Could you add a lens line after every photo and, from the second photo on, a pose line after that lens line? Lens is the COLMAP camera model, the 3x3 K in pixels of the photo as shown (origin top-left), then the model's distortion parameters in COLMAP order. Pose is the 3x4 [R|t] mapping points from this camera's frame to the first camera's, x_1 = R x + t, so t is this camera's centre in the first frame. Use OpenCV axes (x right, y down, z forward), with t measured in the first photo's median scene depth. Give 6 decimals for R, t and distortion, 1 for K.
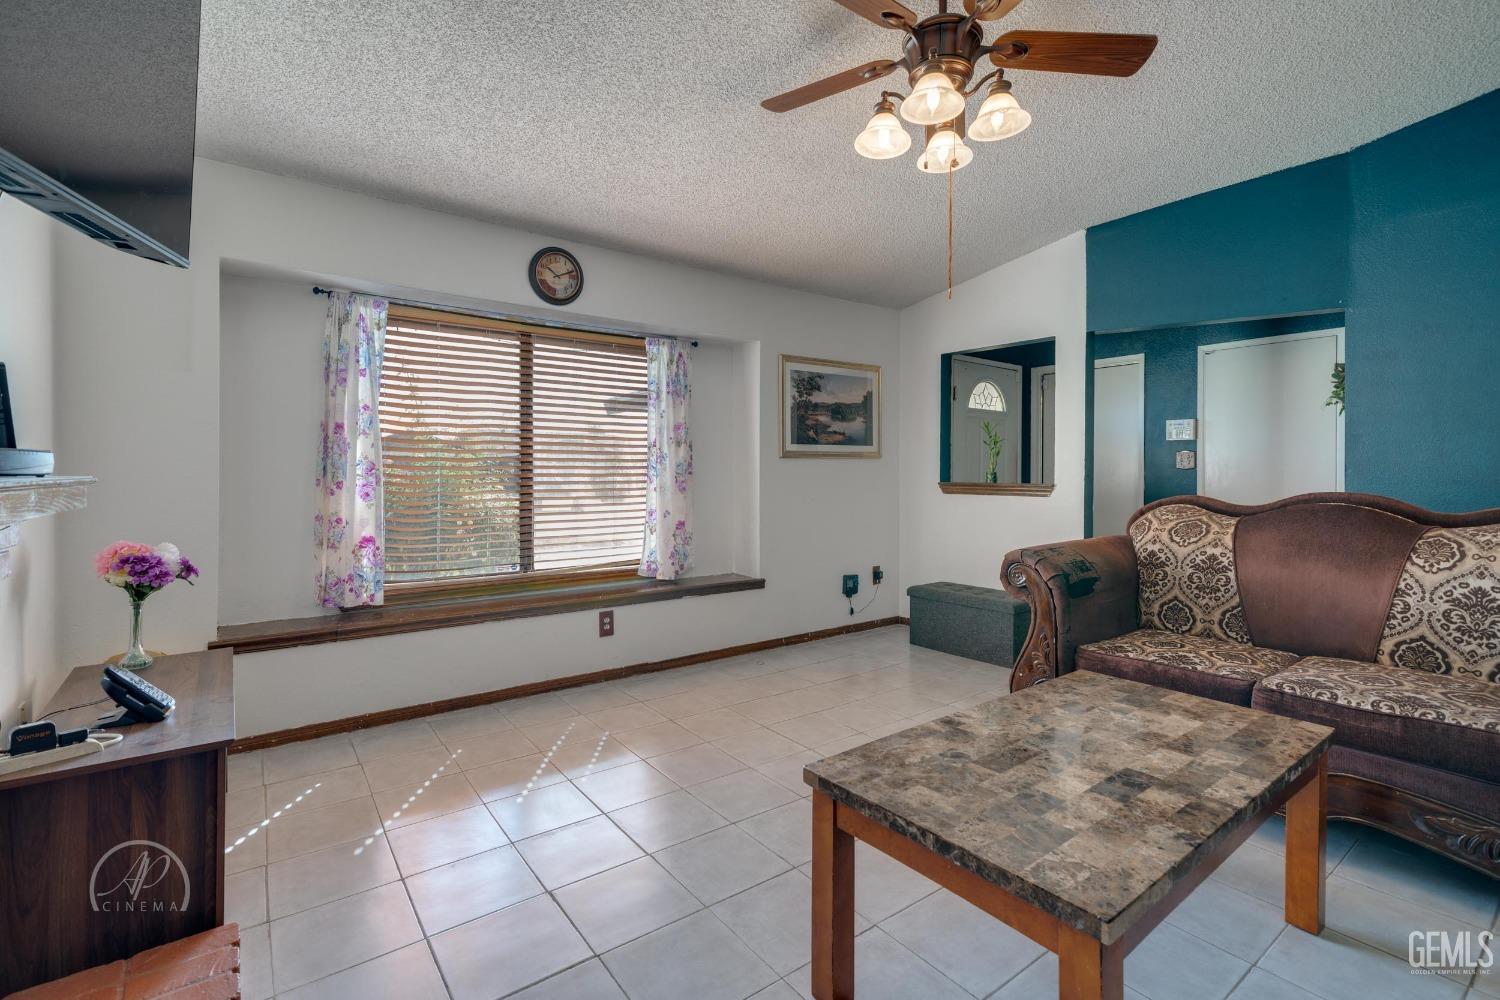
lens RADIAL K [[676.9, 0, 754.3], [0, 676.9, 475.4], [0, 0, 1]] dist [-0.000845, -0.000142]
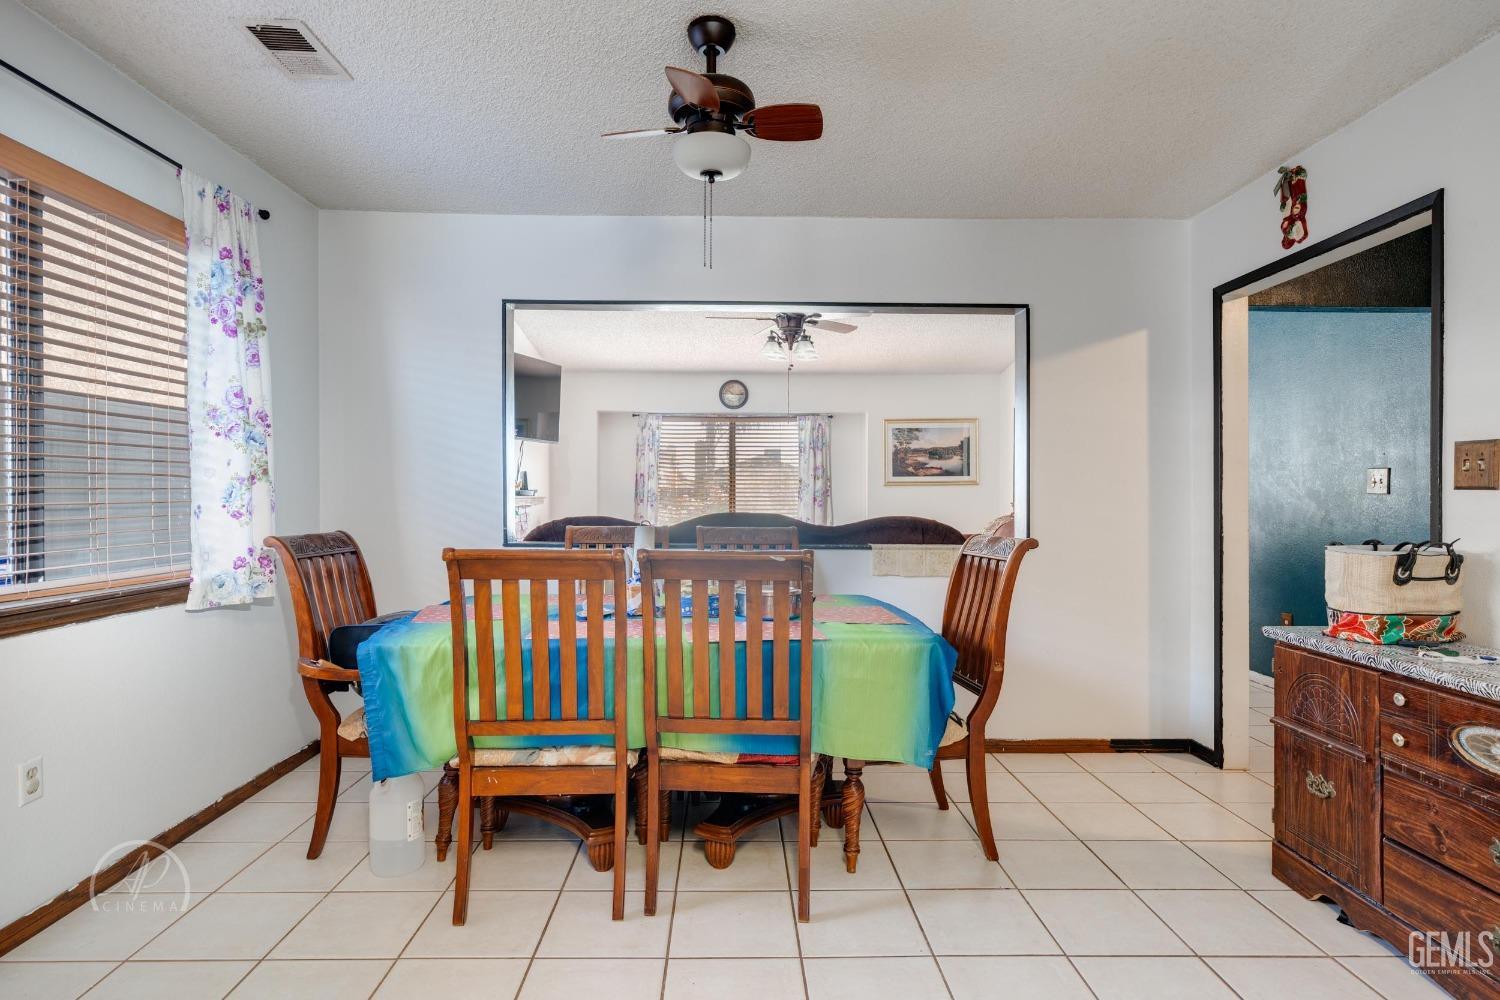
lens RADIAL K [[801.5, 0, 746.4], [0, 801.5, 496.7], [0, 0, 1]] dist [0.021494, 0.000394]
pose [[0.807461, -0.002290, -0.589916, 0.850243], [-0.003527, 0.999956, -0.008709, 0.015410], [0.589910, 0.009113, 0.807418, -0.650903]]
